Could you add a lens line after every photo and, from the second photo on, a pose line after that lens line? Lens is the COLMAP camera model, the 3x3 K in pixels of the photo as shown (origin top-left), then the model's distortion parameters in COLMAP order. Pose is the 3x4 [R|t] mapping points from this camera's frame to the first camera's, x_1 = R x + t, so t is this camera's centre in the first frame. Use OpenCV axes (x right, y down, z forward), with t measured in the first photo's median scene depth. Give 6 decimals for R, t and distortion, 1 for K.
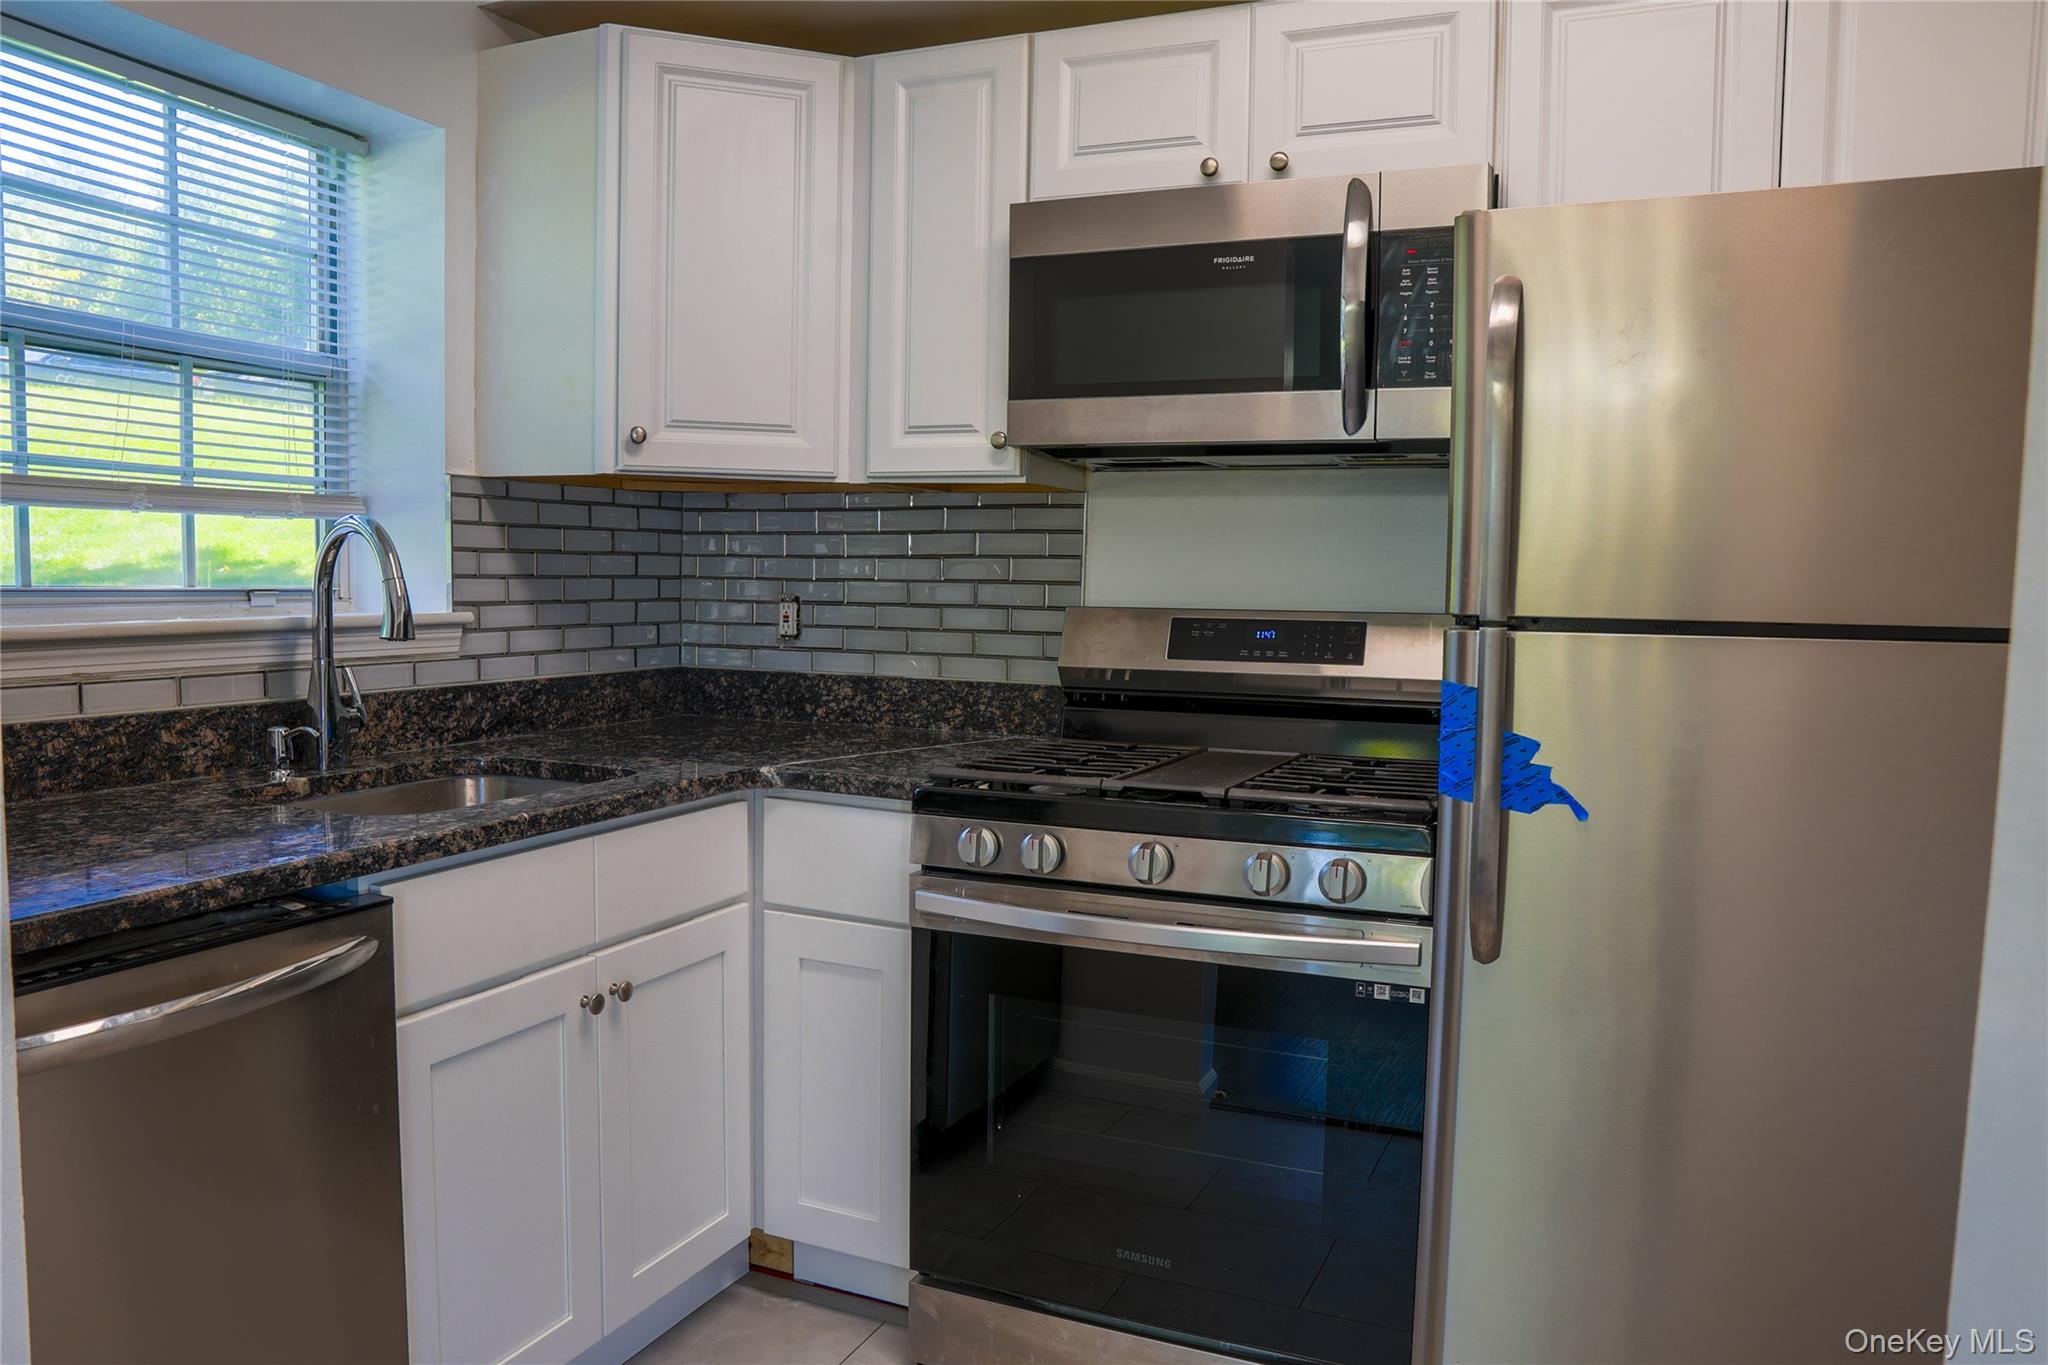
lens RADIAL K [[1410.5, 0, 1024.0], [0, 1410.5, 682.5], [0, 0, 1]] dist [-0.055610, 0.003547]
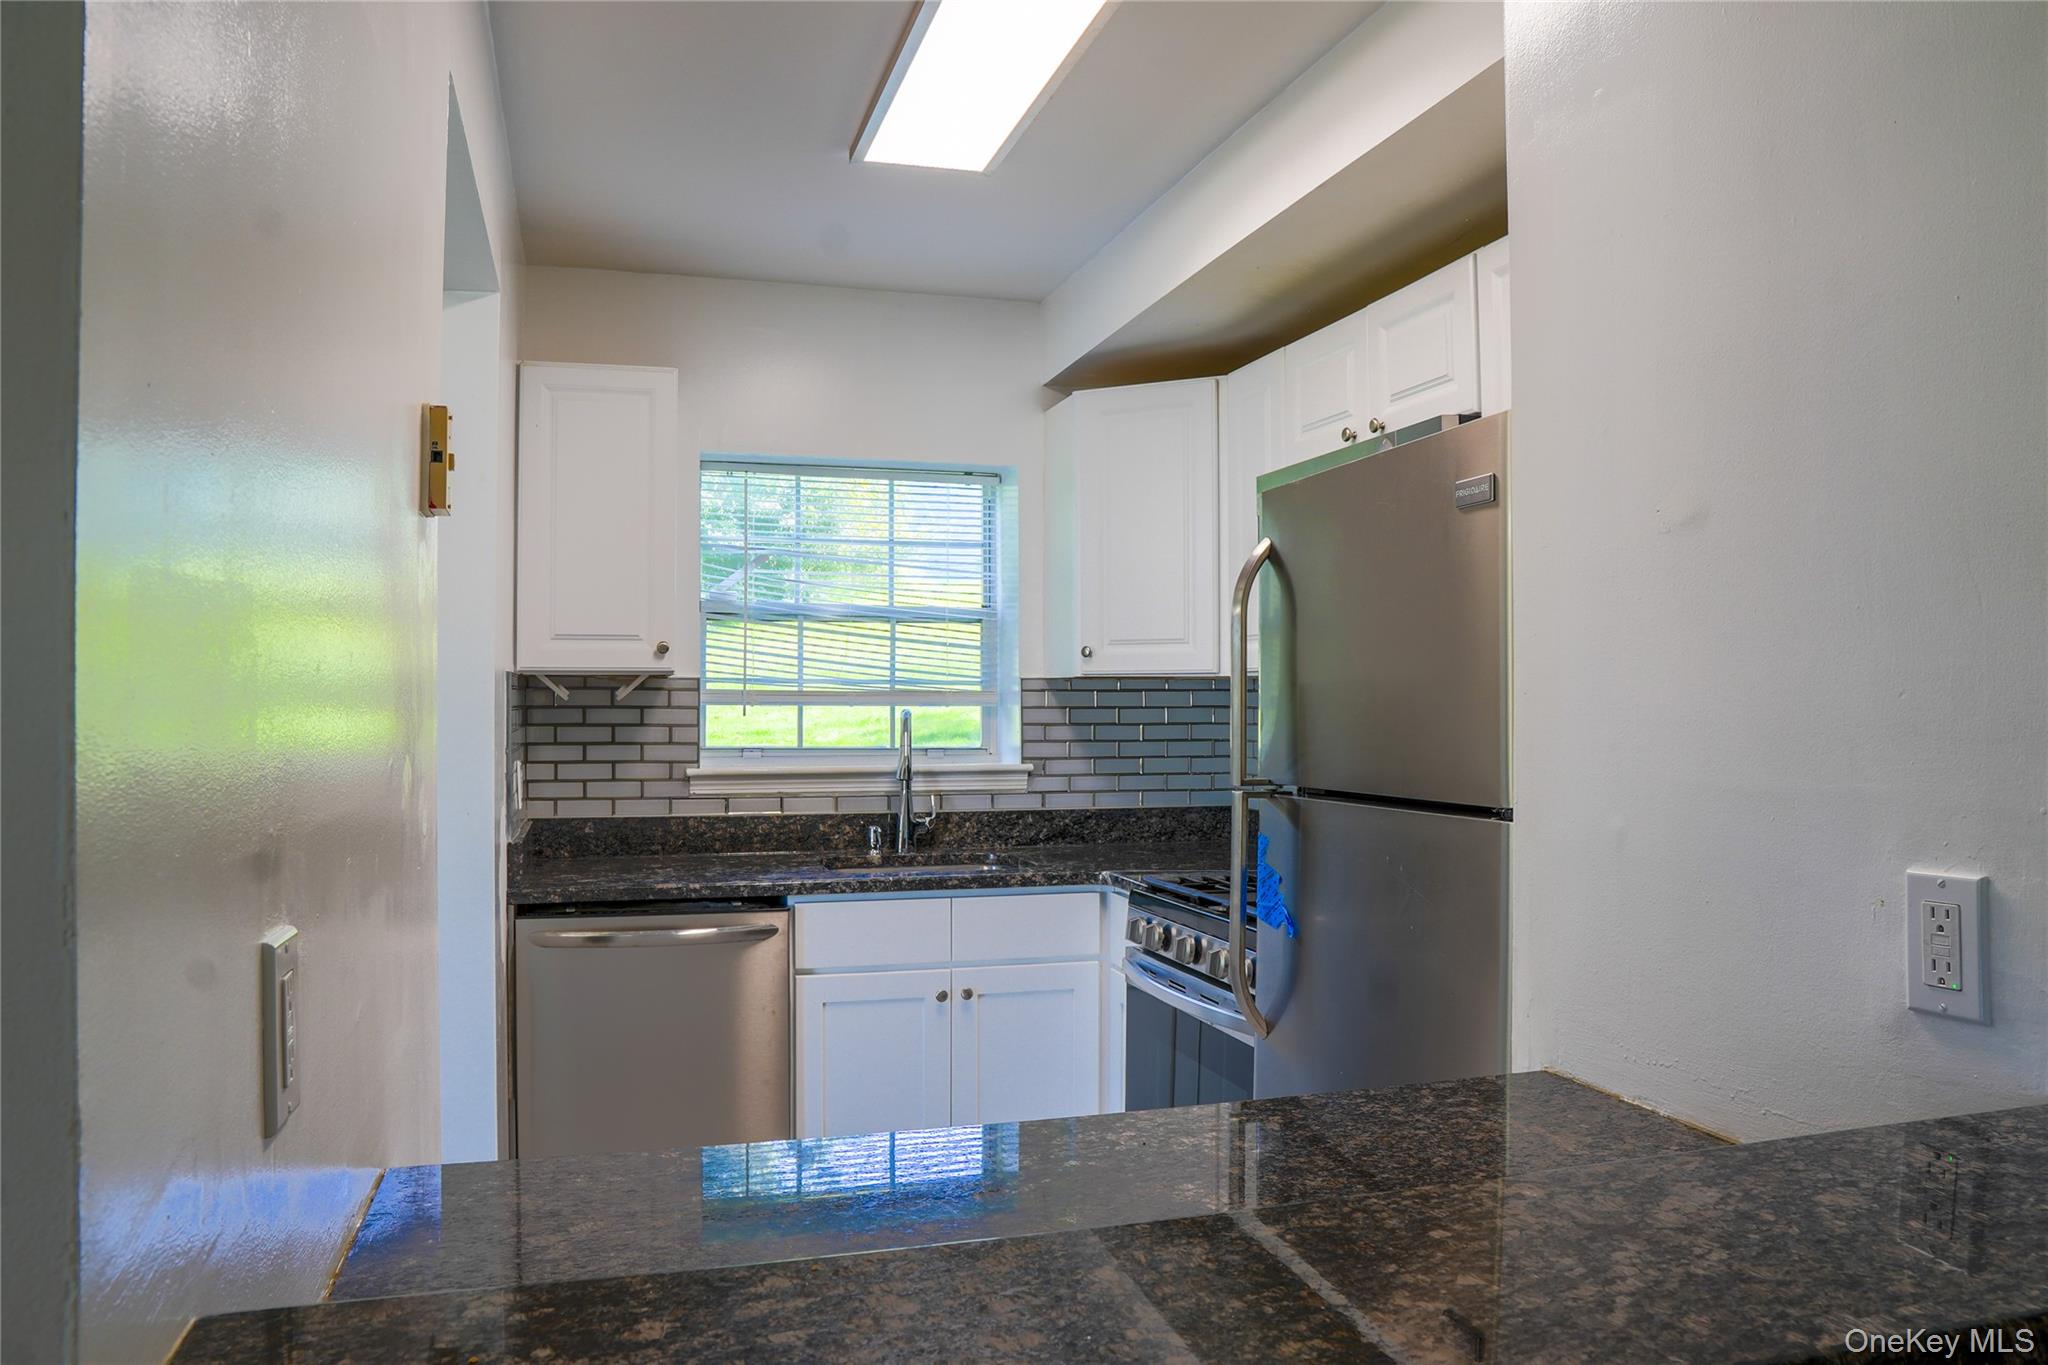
lens RADIAL K [[1410.5, 0, 1024.0], [0, 1410.5, 682.5], [0, 0, 1]] dist [-0.055610, 0.003547]
pose [[0.652446, -0.027082, -0.757351, 0.847774], [-0.048786, 0.995787, -0.077637, -0.018606], [0.756264, 0.087602, 0.648376, -0.053909]]
